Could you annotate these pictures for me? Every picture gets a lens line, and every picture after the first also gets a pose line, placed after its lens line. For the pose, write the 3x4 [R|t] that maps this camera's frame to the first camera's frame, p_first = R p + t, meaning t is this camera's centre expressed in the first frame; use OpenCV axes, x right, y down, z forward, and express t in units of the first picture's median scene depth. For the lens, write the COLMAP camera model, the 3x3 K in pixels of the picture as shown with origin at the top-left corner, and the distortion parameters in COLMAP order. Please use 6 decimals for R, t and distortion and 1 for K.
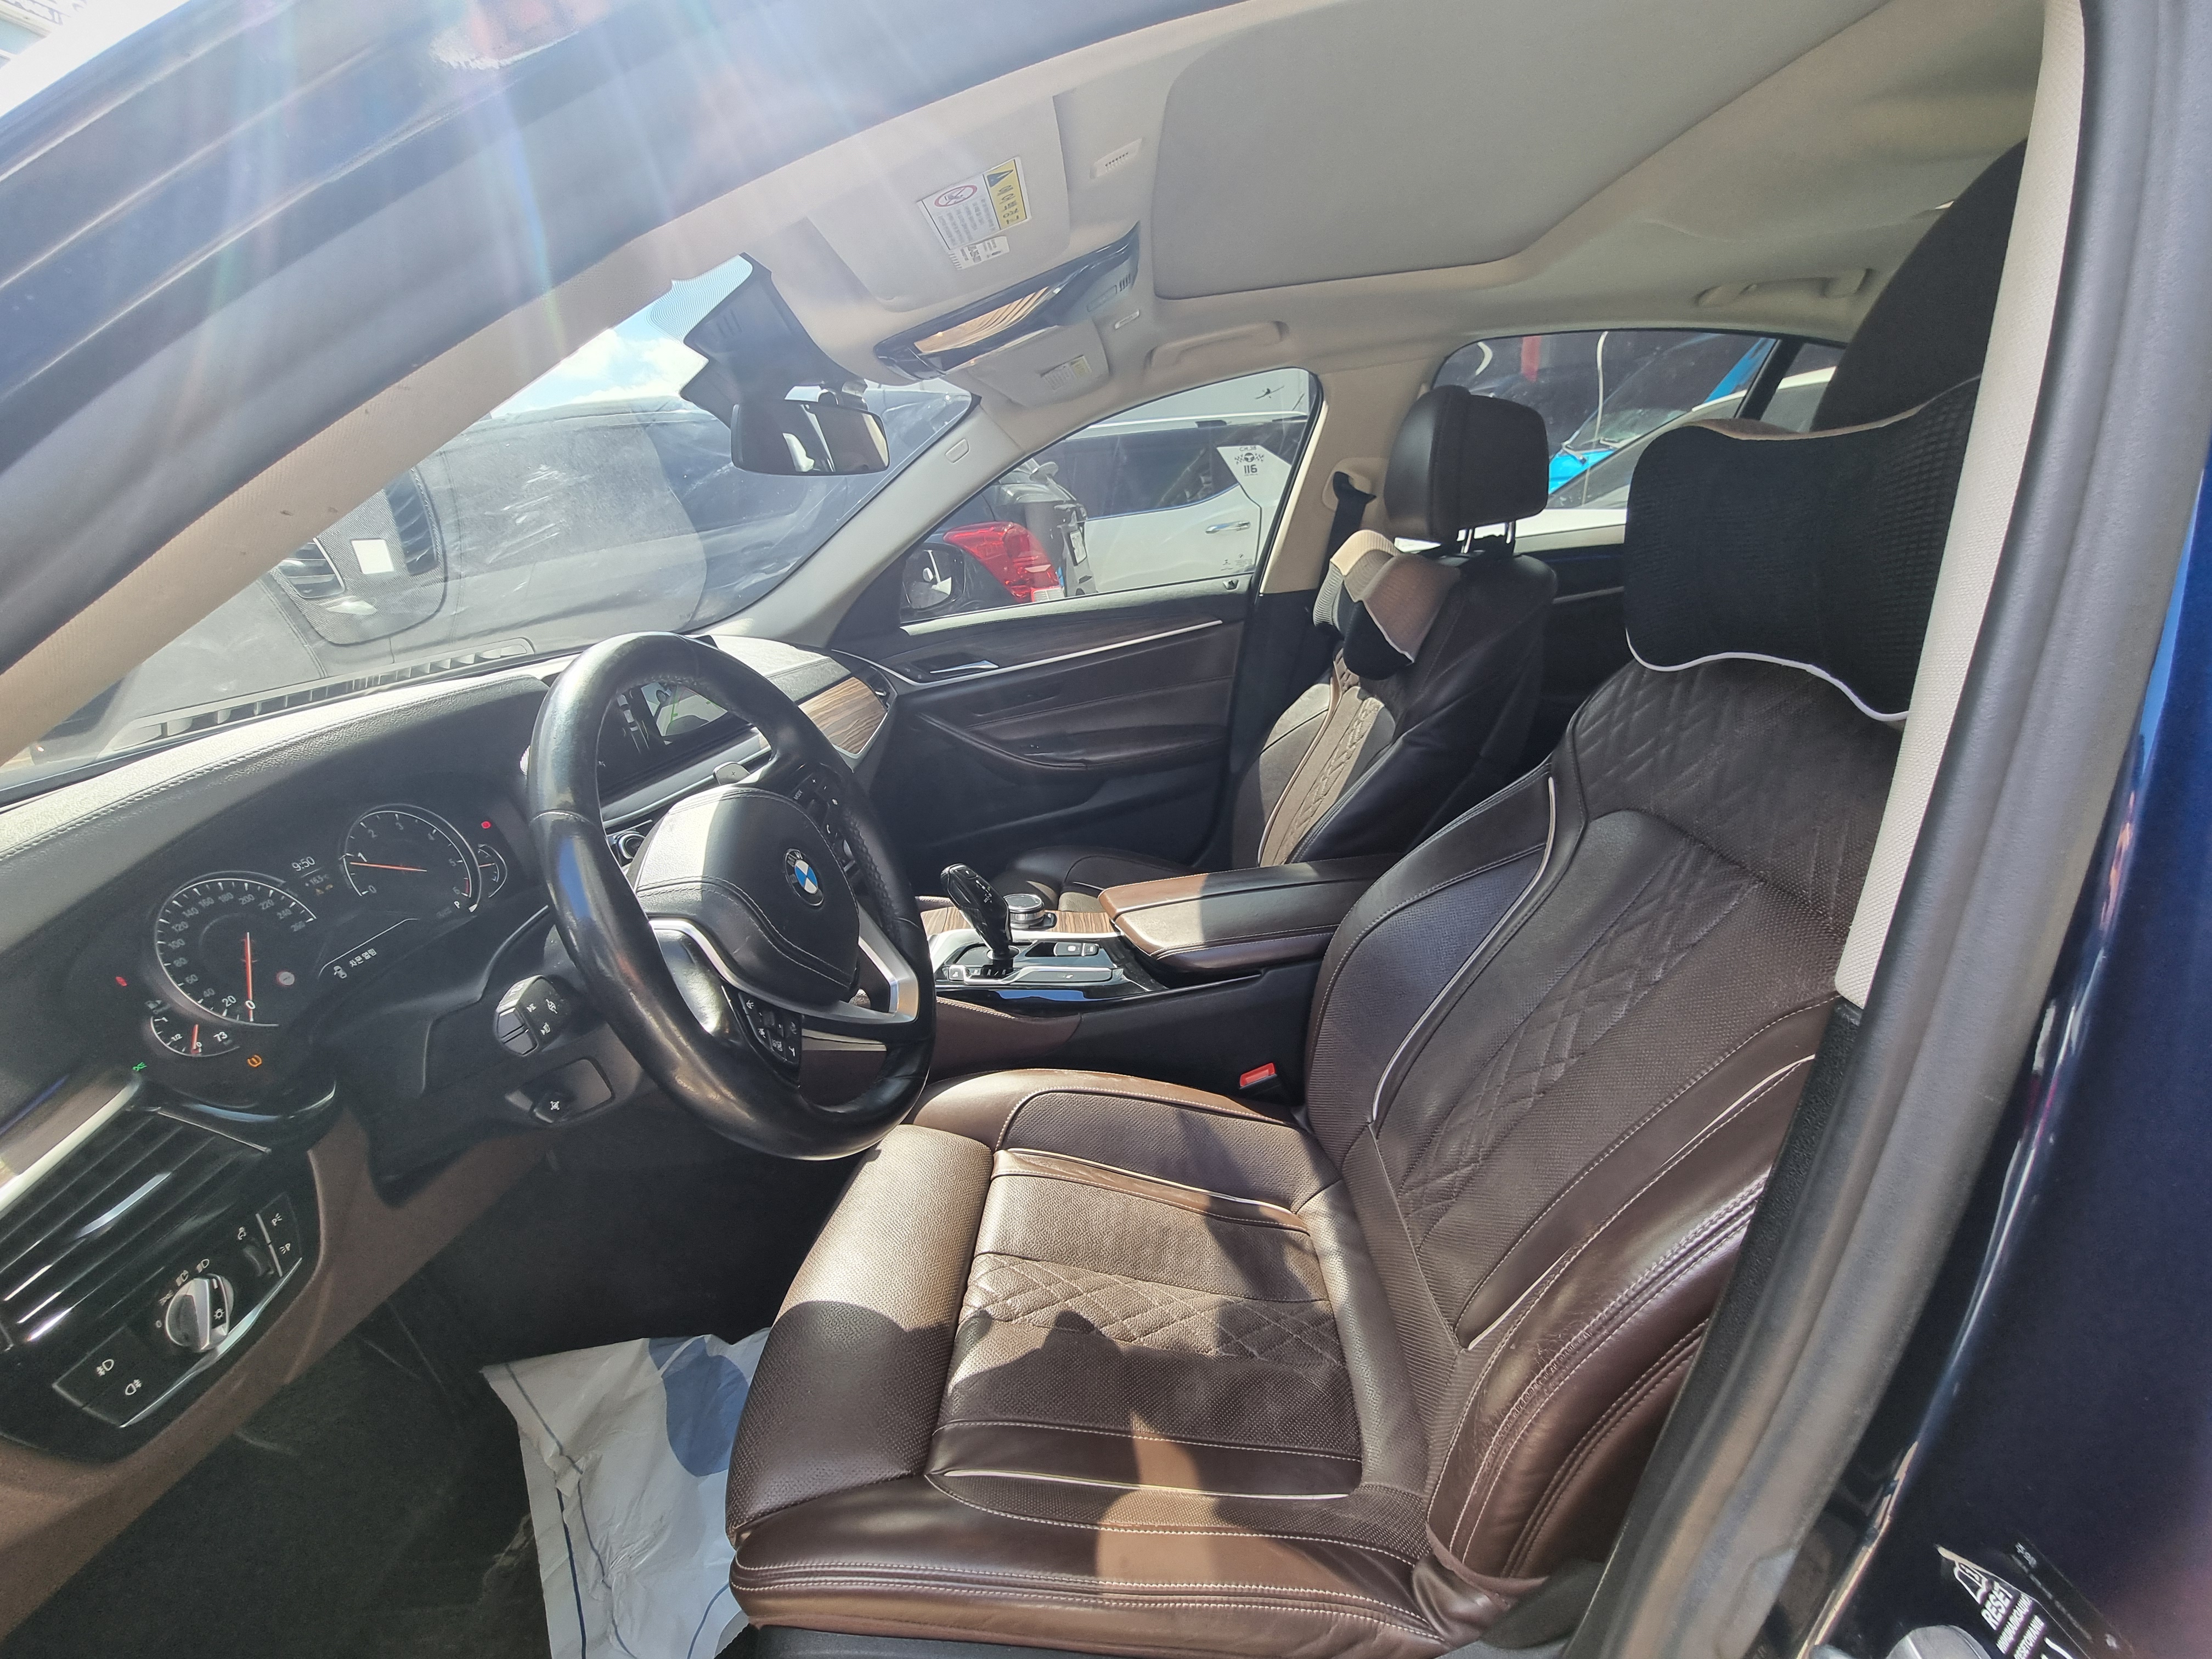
lens RADIAL K [[904.5, 0, 1106.0], [0, 904.5, 829.5], [0, 0, 1]] dist [0.005393, -0.000137]
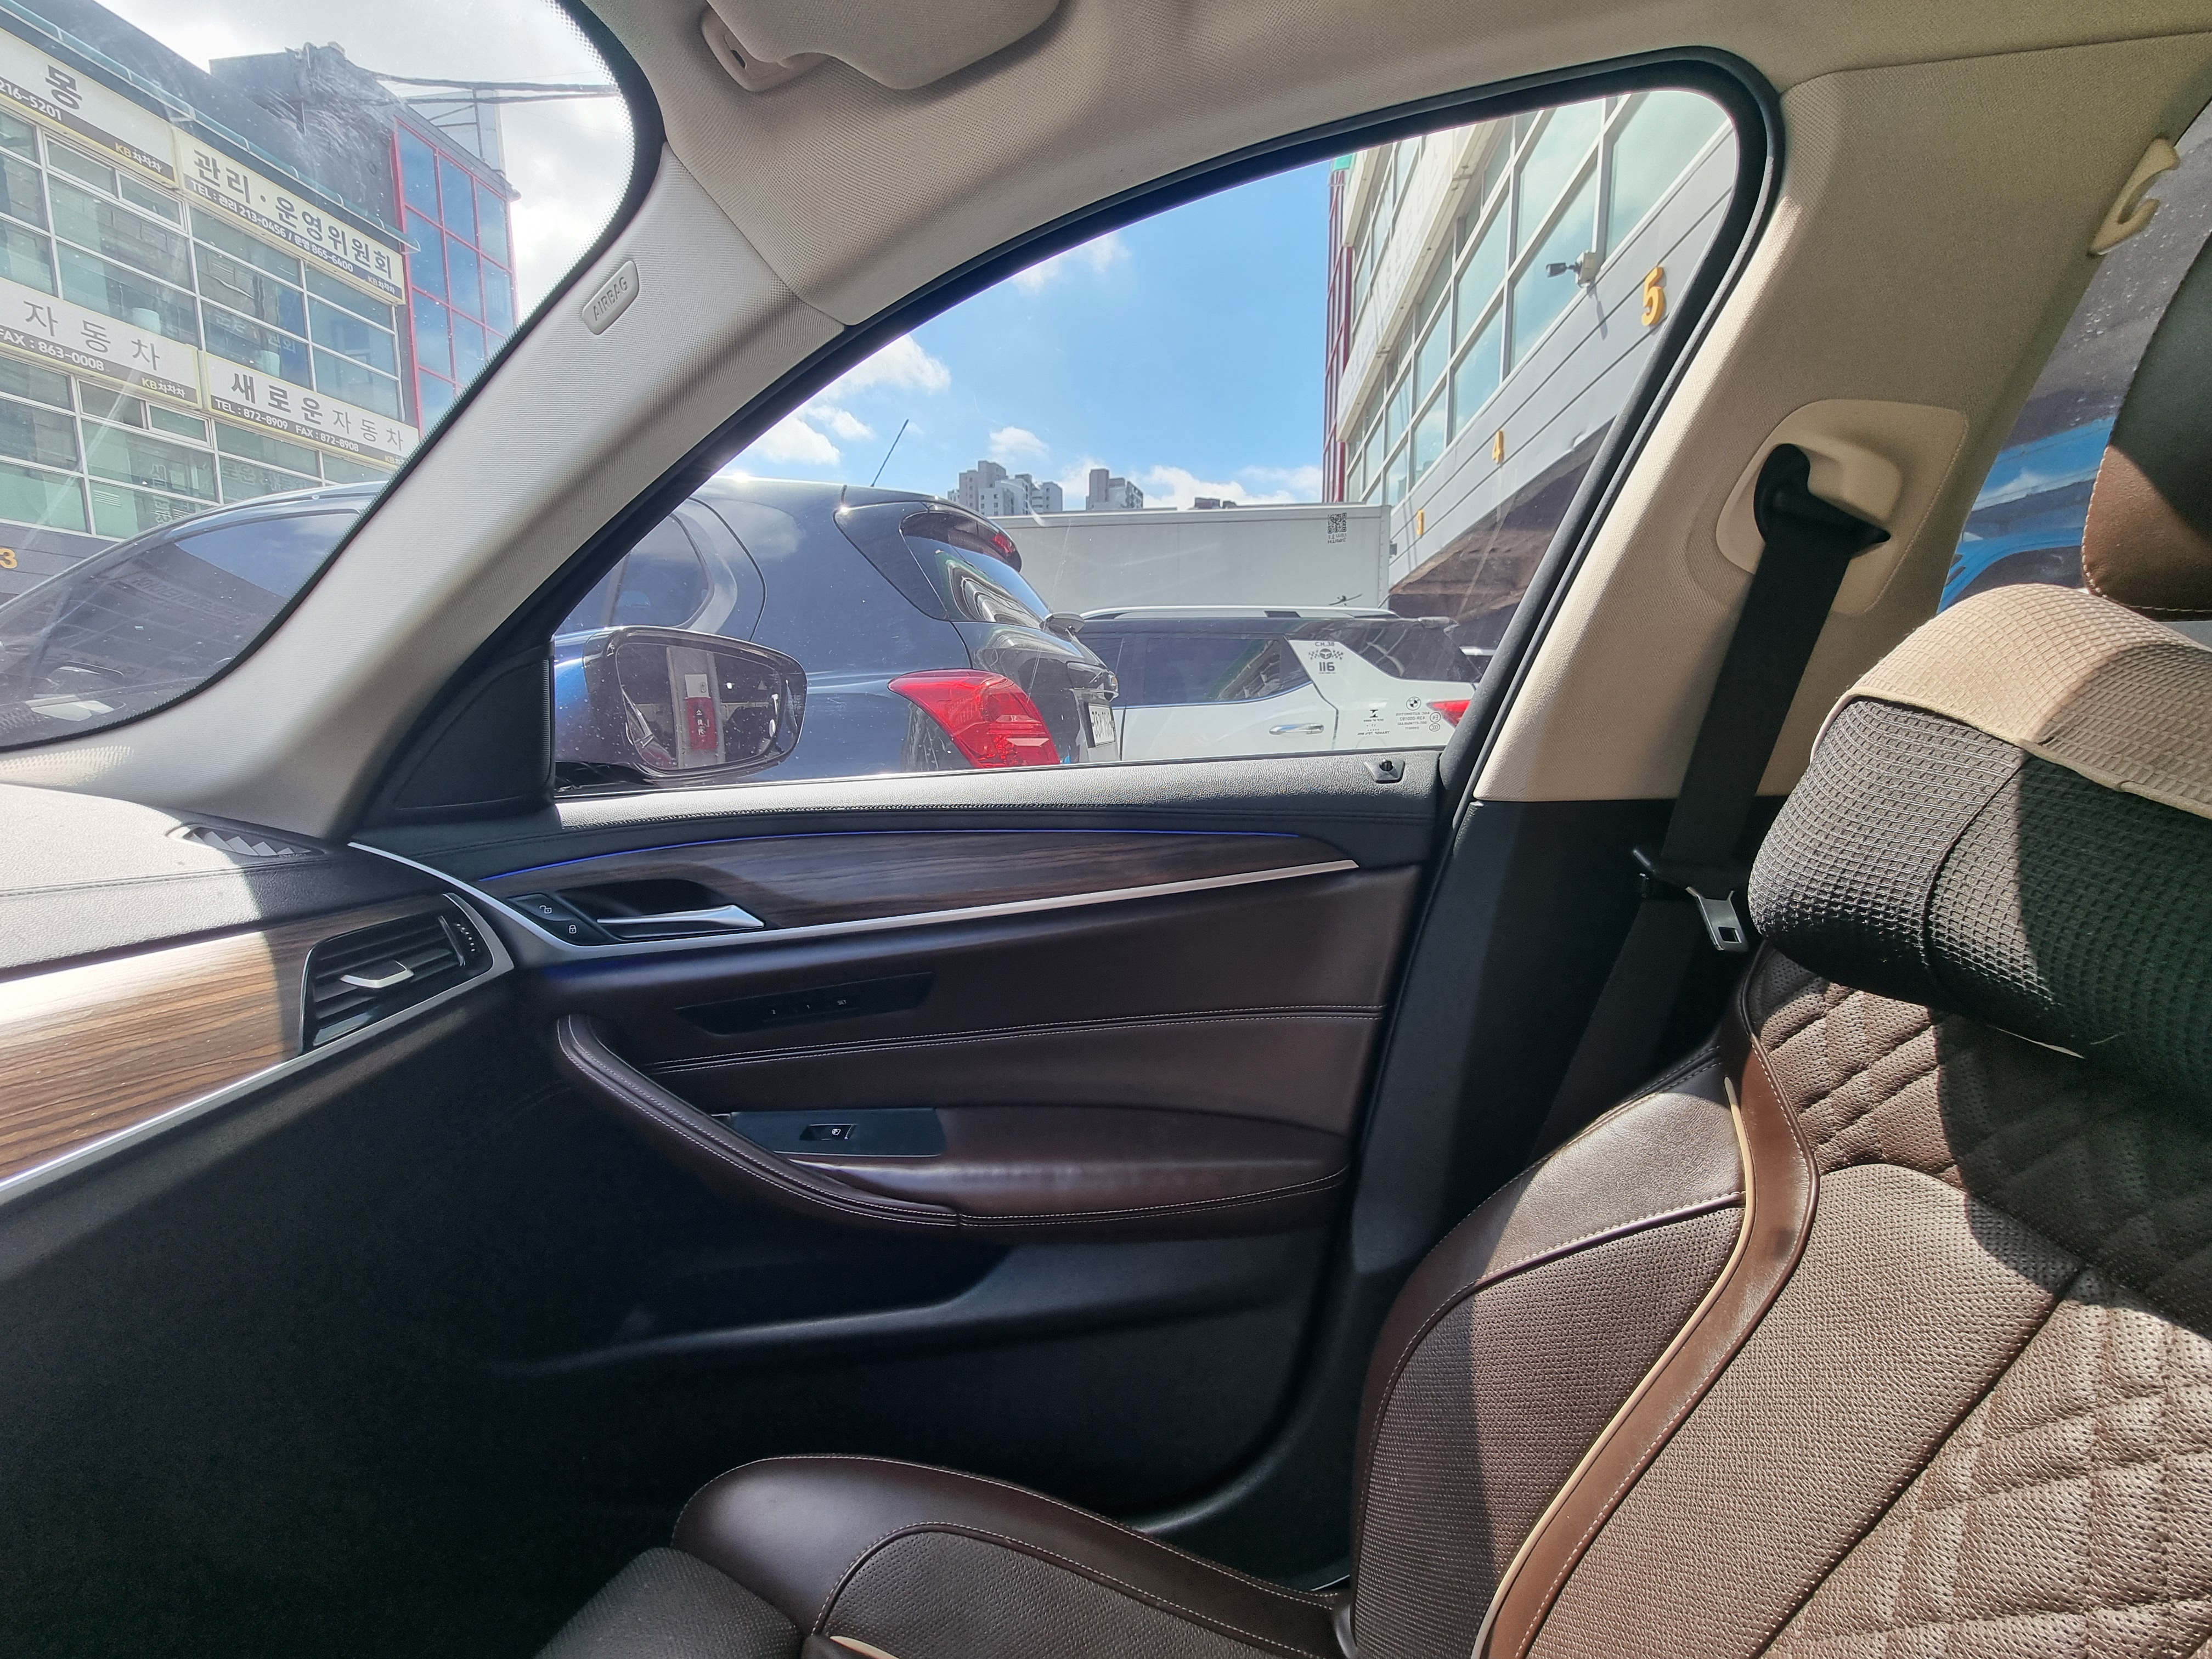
lens RADIAL K [[904.5, 0, 1106.0], [0, 904.5, 829.5], [0, 0, 1]] dist [0.005393, -0.000137]
pose [[0.994623, 0.088226, -0.054234, 0.043165], [-0.097811, 0.972362, -0.212005, -0.151081], [0.034030, 0.216170, 0.975763, 0.615640]]
